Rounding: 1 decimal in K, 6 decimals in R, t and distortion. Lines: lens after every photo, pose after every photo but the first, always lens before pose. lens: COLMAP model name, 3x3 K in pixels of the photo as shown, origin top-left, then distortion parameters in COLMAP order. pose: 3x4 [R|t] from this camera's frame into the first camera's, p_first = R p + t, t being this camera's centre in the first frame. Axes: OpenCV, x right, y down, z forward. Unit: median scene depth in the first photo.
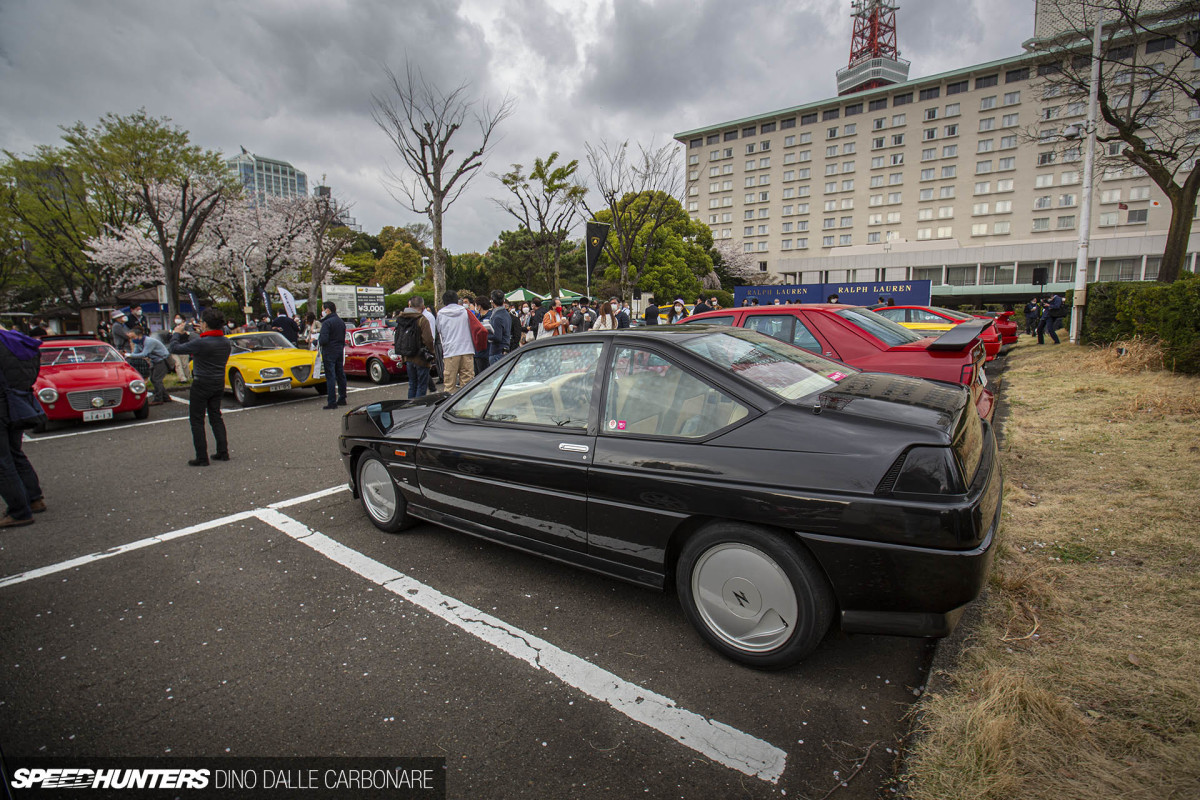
lens RADIAL K [[542.8, 0, 602.9], [0, 542.8, 391.8], [0, 0, 1]] dist [-0.045899, 0.014358]
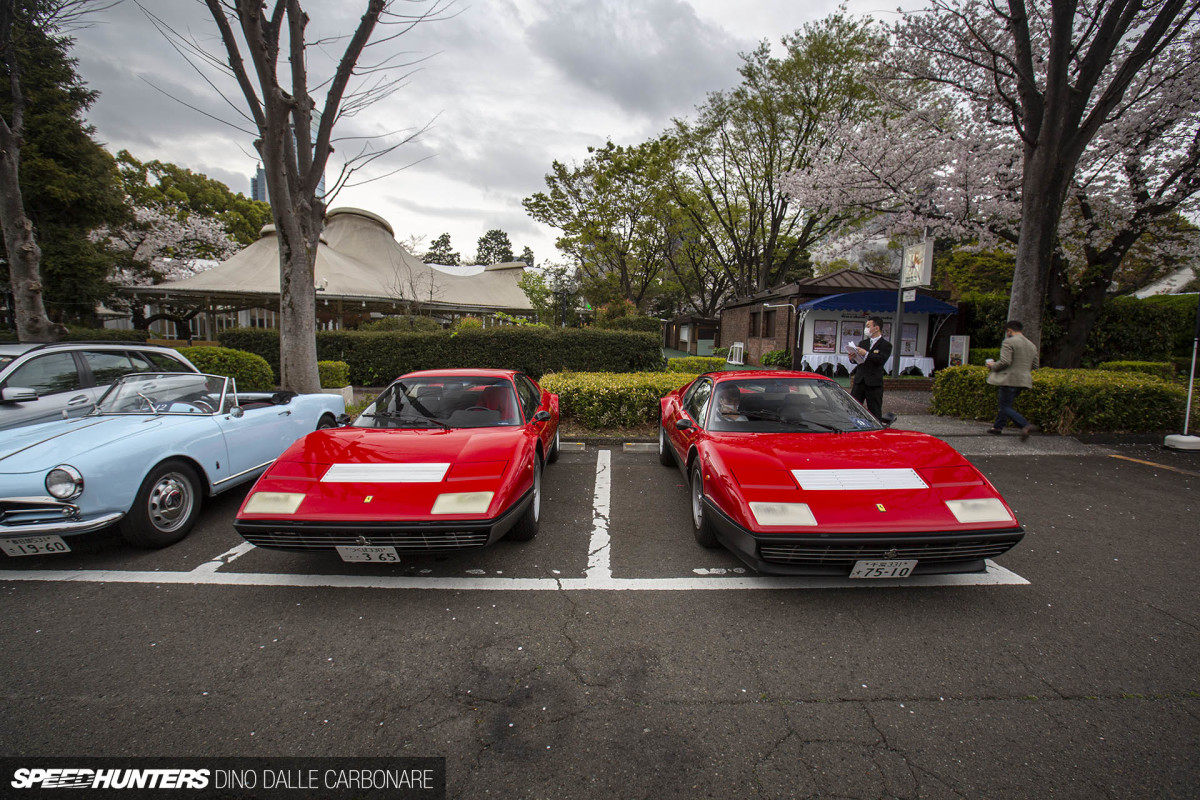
lens RADIAL K [[542.8, 0, 602.9], [0, 542.8, 391.8], [0, 0, 1]] dist [-0.045899, 0.014358]
pose [[0.605992, 0.110522, -0.787756, -0.354807], [-0.135308, 0.990191, 0.034836, -0.036259], [0.783879, 0.085479, 0.615002, 0.299338]]
